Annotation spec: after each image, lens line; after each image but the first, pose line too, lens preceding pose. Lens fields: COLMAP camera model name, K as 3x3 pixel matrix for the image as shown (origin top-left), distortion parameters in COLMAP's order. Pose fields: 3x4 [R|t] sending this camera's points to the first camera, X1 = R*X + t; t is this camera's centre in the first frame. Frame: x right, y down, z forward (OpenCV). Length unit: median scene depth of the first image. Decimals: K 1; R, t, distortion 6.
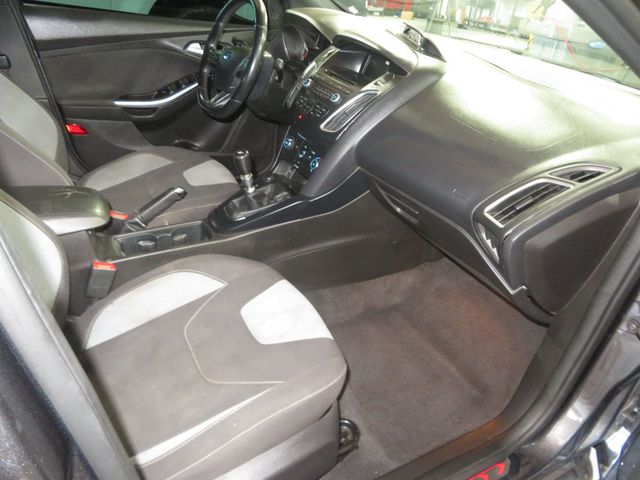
lens RADIAL K [[462.8, 0, 320.6], [0, 462.8, 237.5], [0, 0, 1]] dist [0.001039, 0.004287]
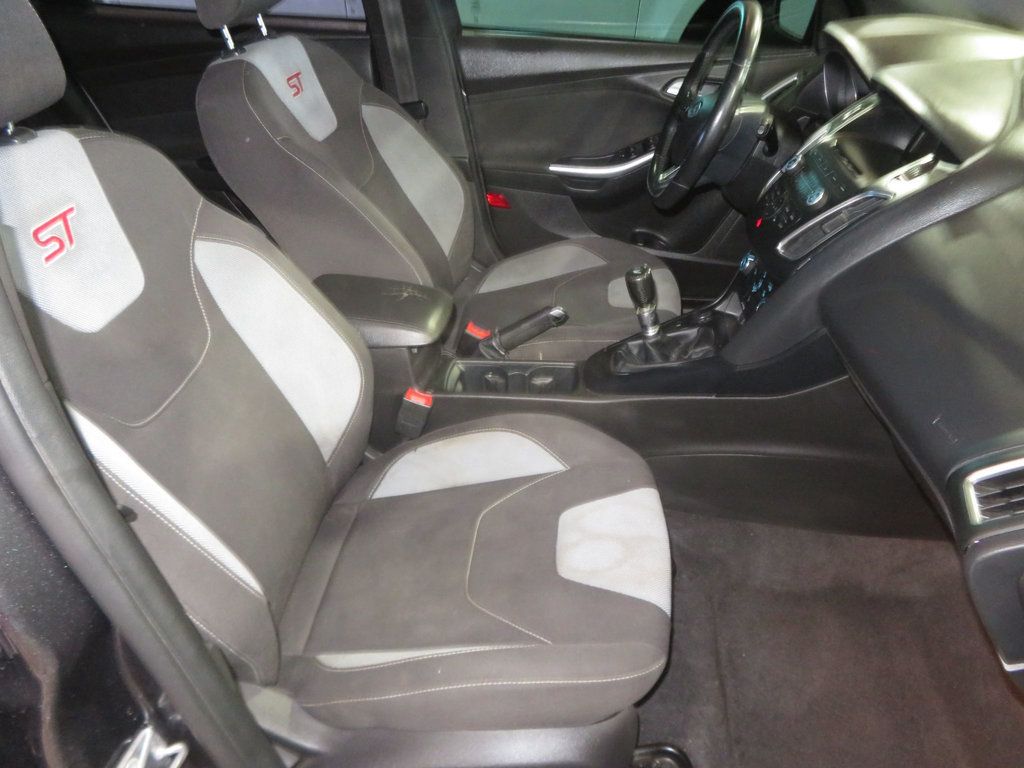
lens RADIAL K [[740.5, 0, 512.9], [0, 740.5, 380.0], [0, 0, 1]] dist [0.001039, 0.004287]
pose [[0.810620, 0.221702, -0.541980, 0.246156], [-0.210994, 0.973971, 0.082836, -0.081658], [0.546238, 0.047206, 0.836299, 0.072281]]
